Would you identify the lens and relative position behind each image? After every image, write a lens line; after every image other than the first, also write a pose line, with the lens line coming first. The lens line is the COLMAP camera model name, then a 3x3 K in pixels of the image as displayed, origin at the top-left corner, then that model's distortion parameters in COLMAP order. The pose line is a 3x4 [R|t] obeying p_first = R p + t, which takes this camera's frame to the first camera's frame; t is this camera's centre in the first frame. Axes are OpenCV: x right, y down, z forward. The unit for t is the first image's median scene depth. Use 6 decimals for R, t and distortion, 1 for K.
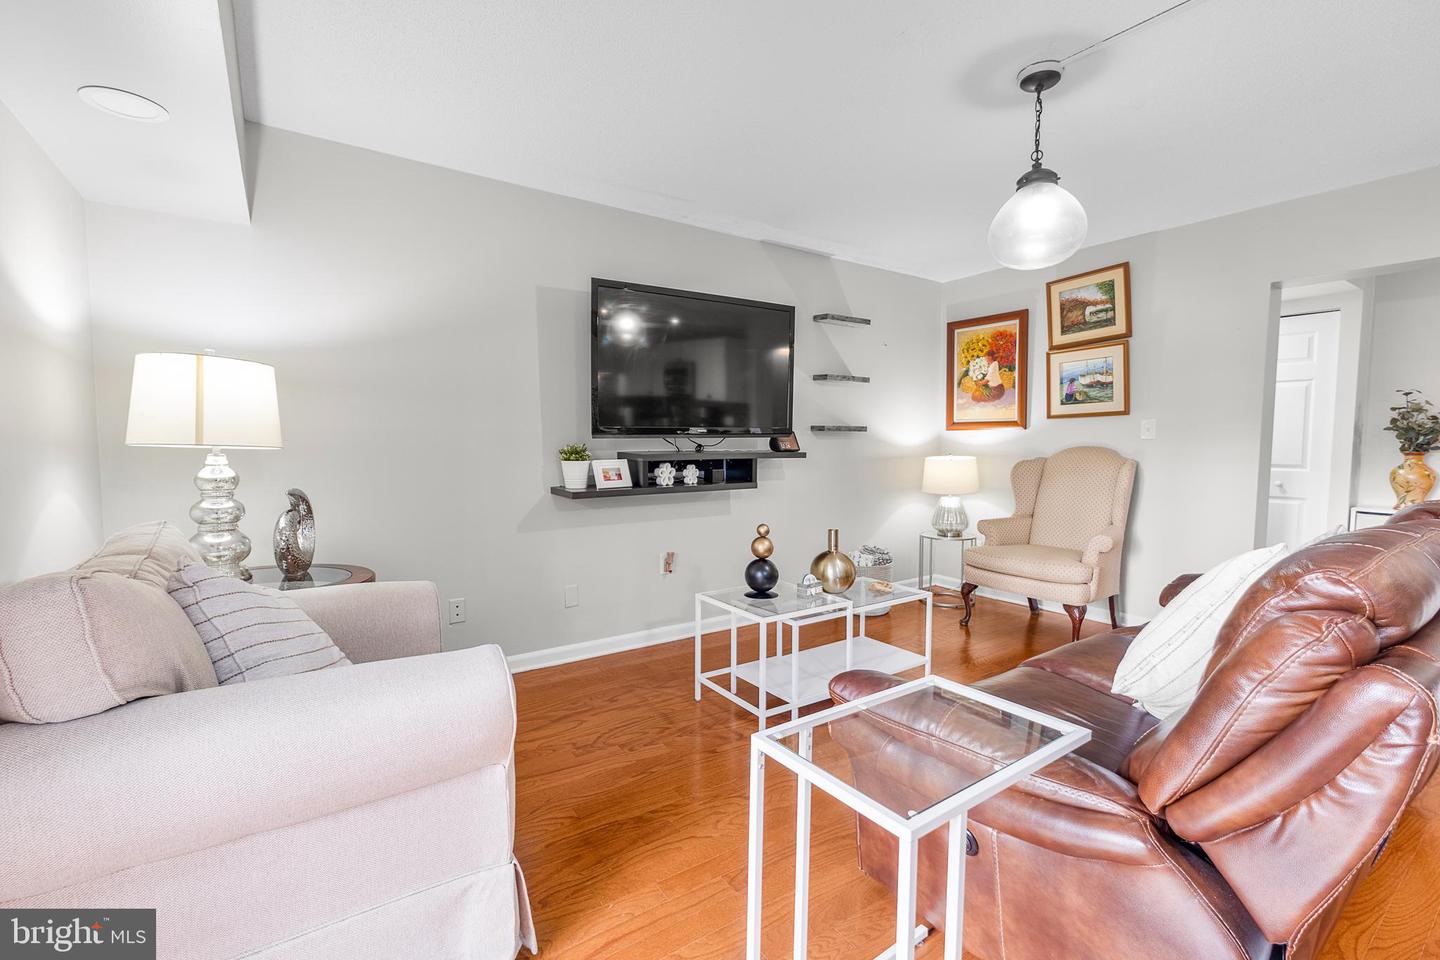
lens RADIAL K [[630.7, 0, 722.7], [0, 630.7, 480.7], [0, 0, 1]] dist [-0.002887, 0.000336]
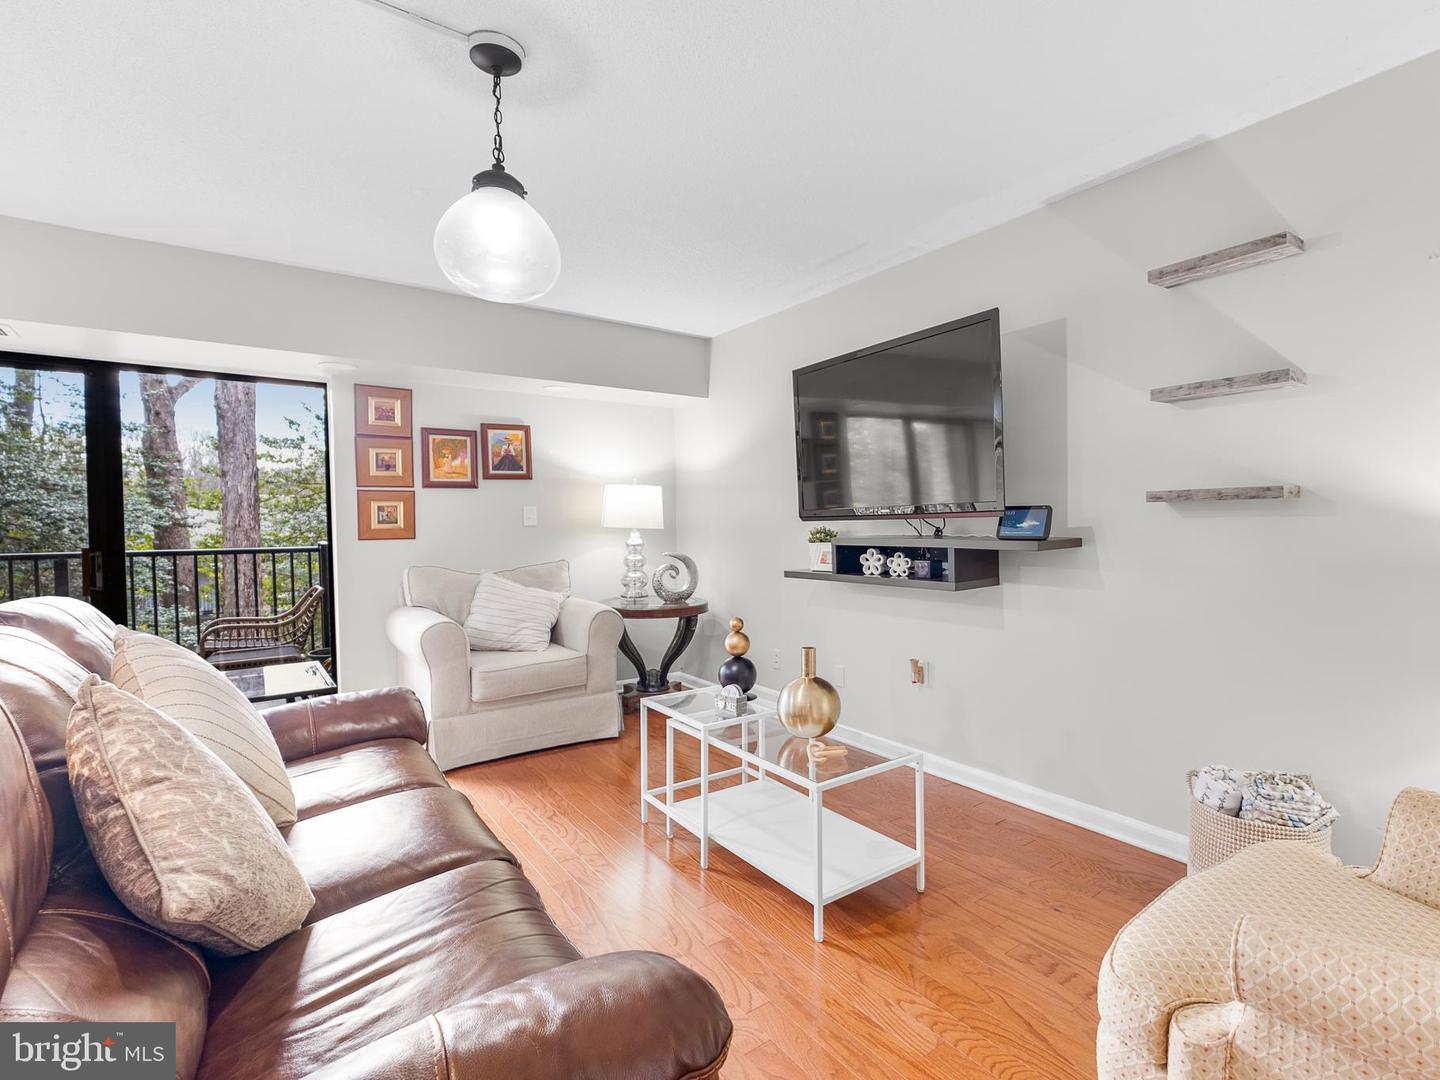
lens RADIAL K [[628.3, 0, 719.3], [0, 628.3, 542.2], [0, 0, 1]] dist [0.002348, 0.000256]
pose [[0.045251, 0.026646, -0.998620, 0.767712], [-0.056882, 0.998091, 0.024054, -0.046084], [0.997355, 0.055715, 0.046680, 0.747299]]
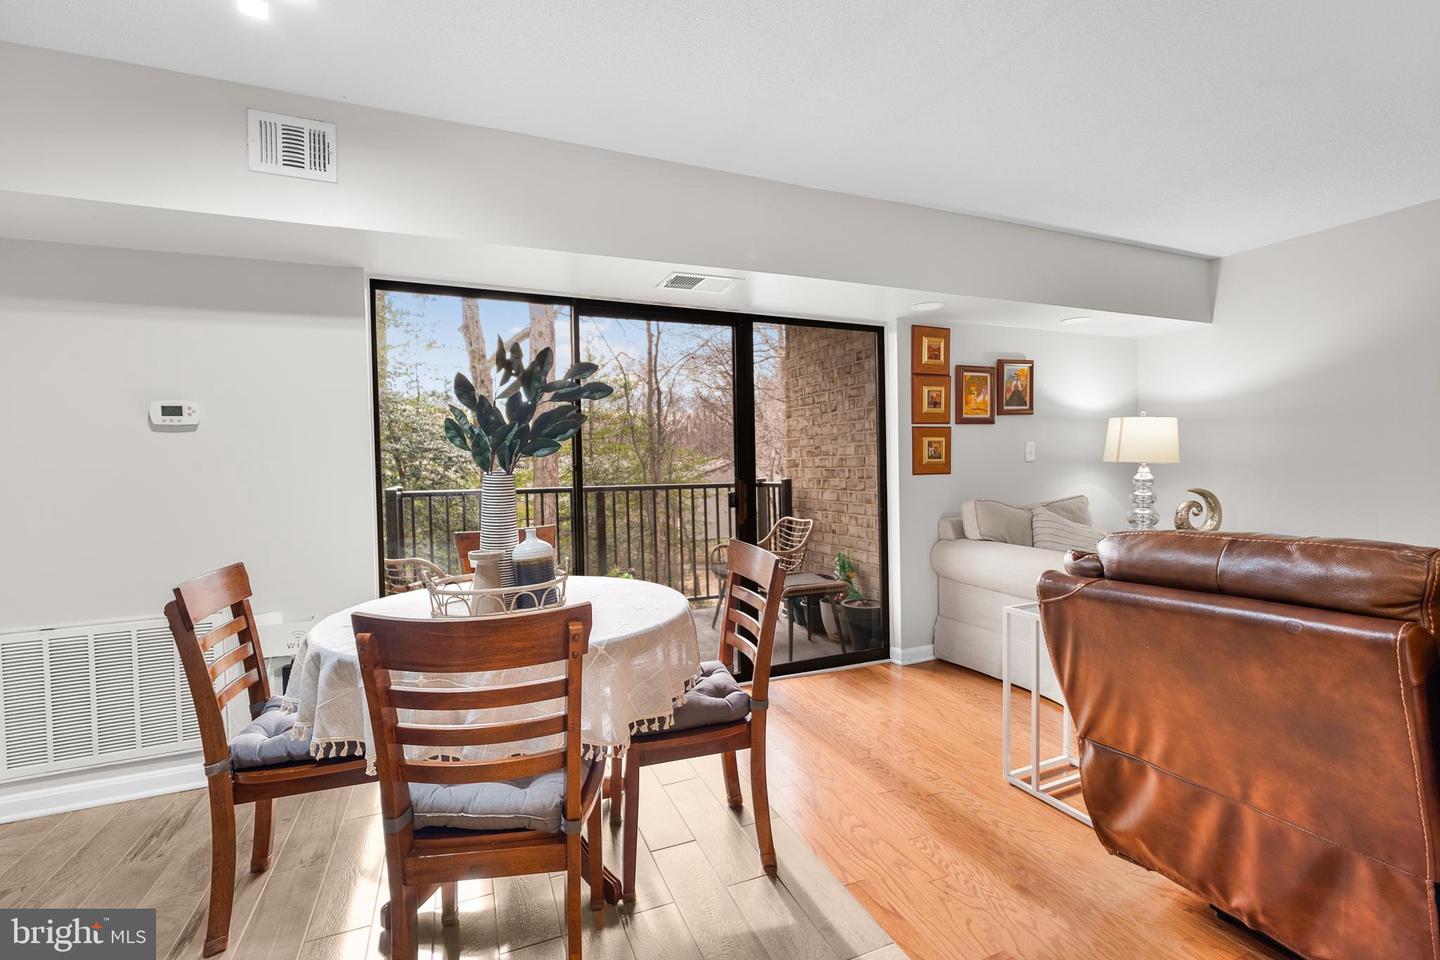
lens RADIAL K [[630.7, 0, 727.2], [0, 630.7, 479.8], [0, 0, 1]] dist [-0.002887, 0.000336]
pose [[-0.185516, 0.020394, -0.982430, 0.836143], [-0.051788, 0.998192, 0.030501, 0.003100], [0.981276, 0.056537, -0.184125, 0.070824]]
